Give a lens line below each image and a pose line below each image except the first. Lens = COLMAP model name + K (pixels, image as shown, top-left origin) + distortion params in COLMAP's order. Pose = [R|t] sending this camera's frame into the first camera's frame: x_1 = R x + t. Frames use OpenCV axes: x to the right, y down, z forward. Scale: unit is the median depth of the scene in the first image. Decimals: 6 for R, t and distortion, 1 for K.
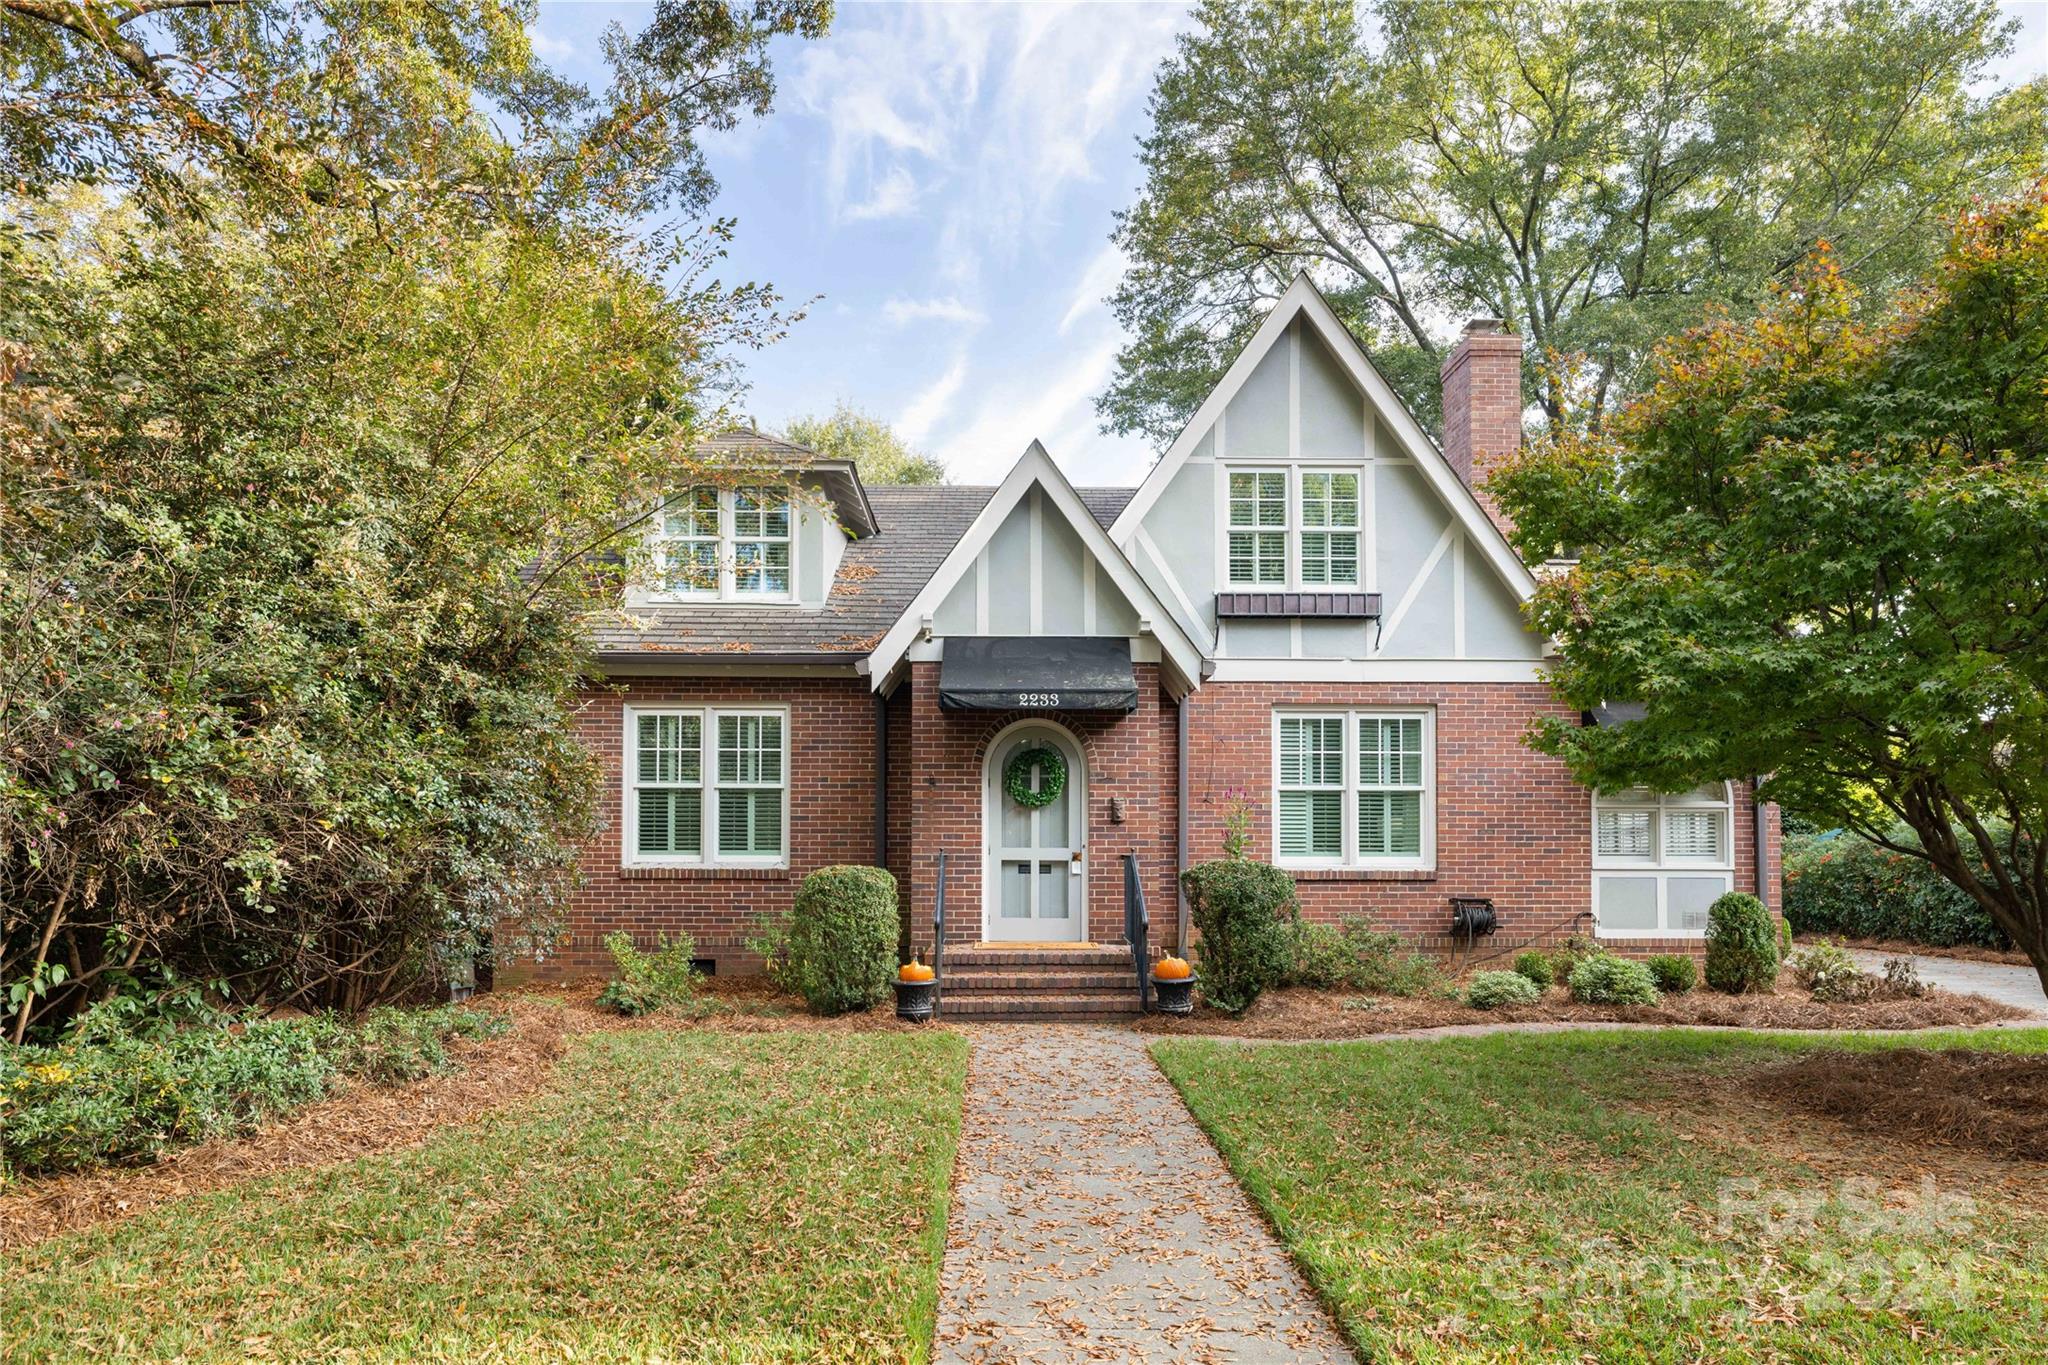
lens RADIAL K [[1407.5, 0, 1024.0], [0, 1407.5, 682.5], [0, 0, 1]] dist [0.002808, 0.000497]
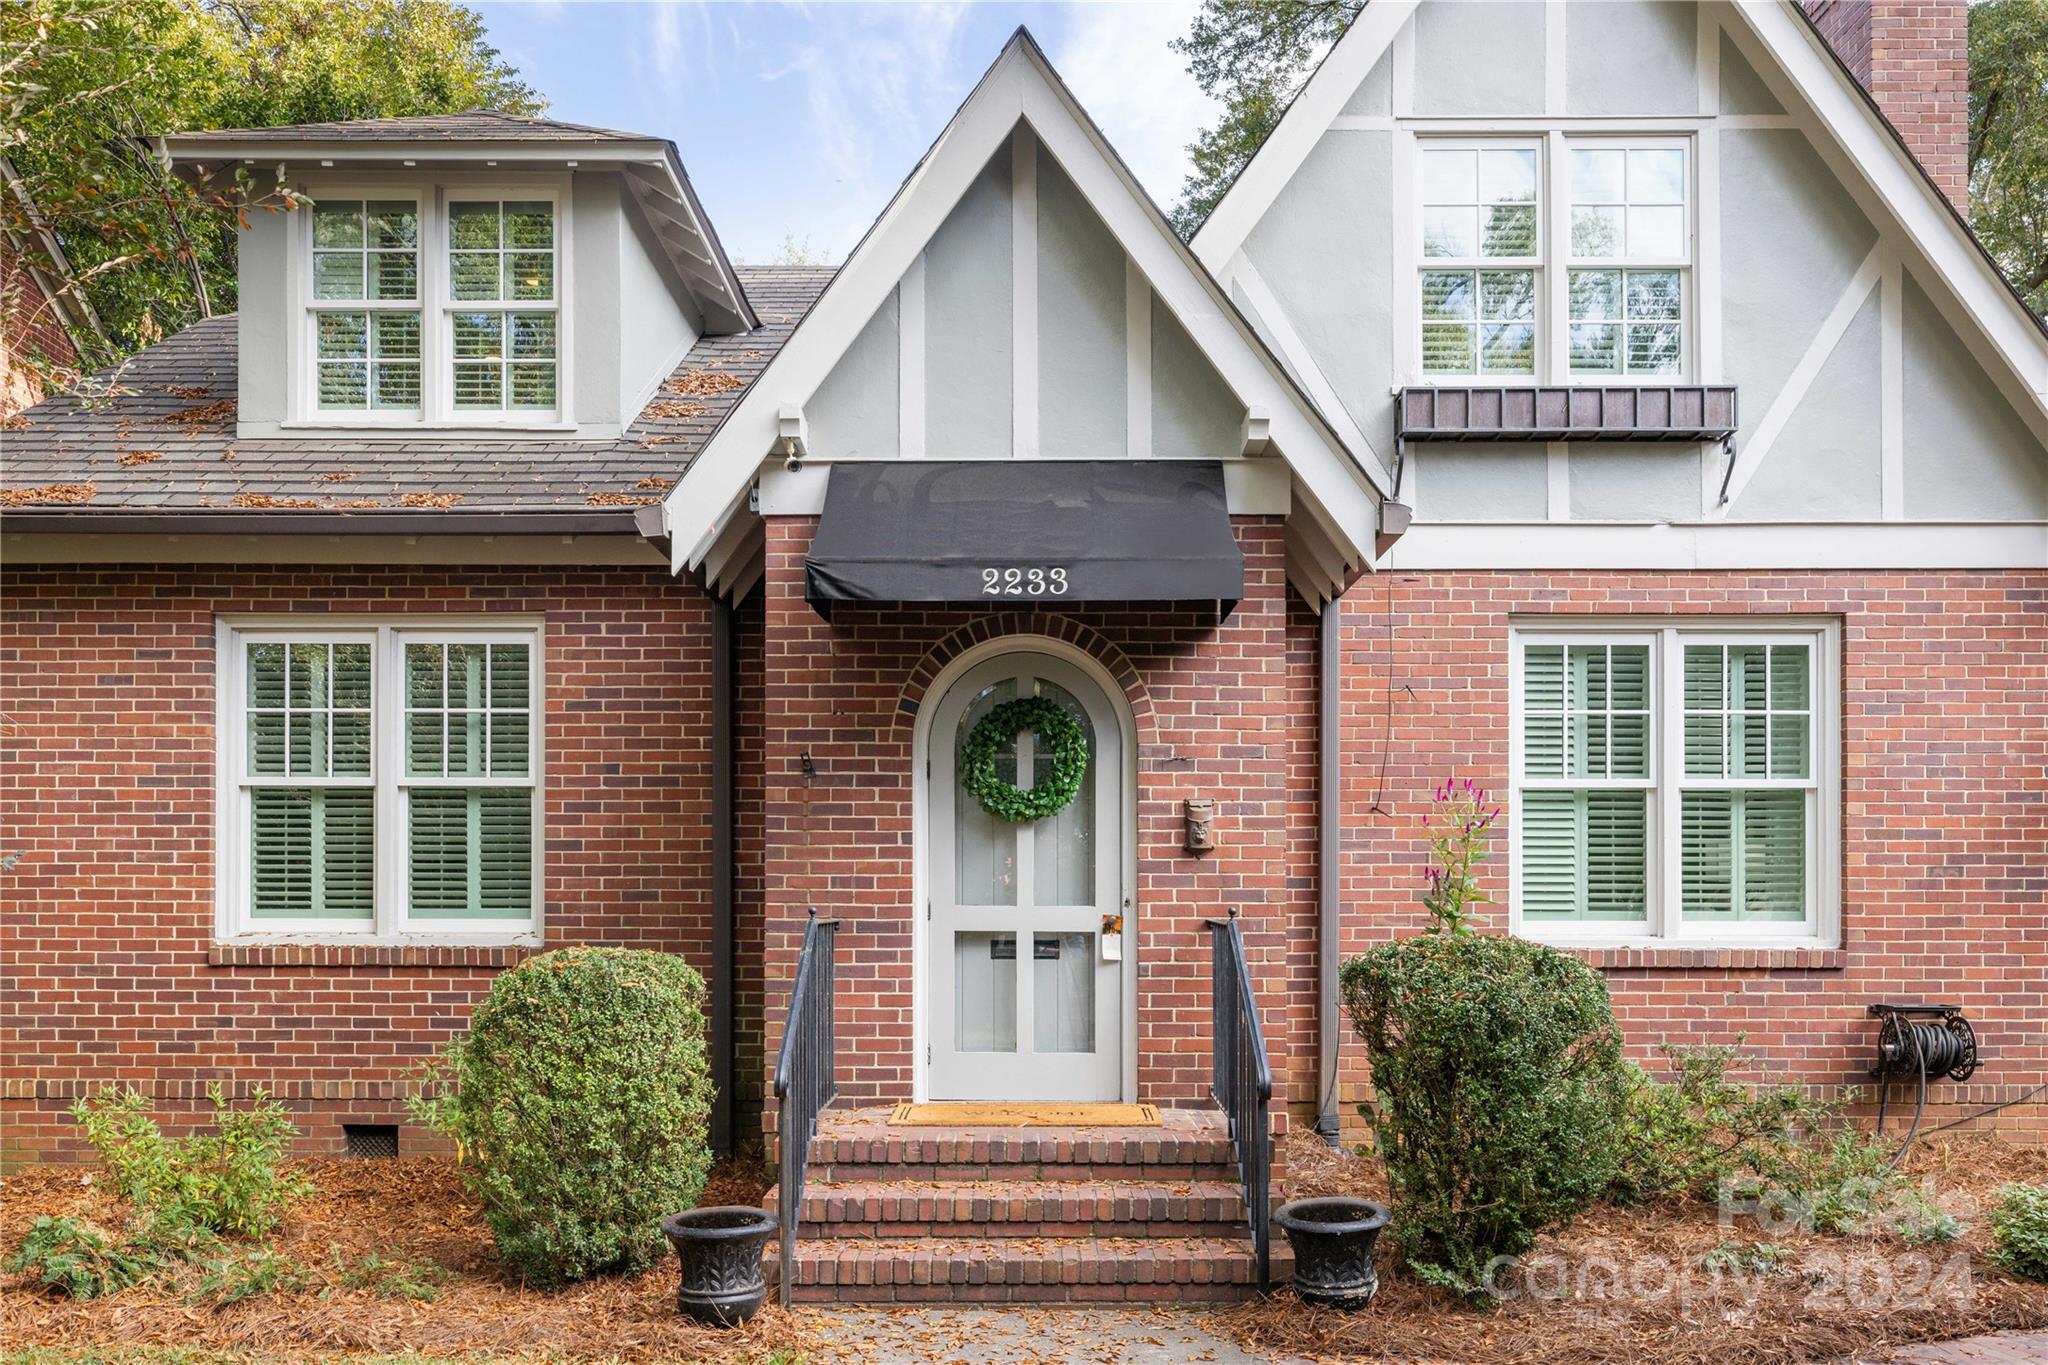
lens RADIAL K [[1634.5, 0, 1031.5], [0, 1634.5, 759.3], [0, 0, 1]] dist [0.003235, 0.001669]
pose [[0.999523, -0.003142, -0.030731, 0.025863], [0.004309, 0.999268, 0.038004, 0.044369], [0.030589, -0.038118, 0.998805, 0.424970]]
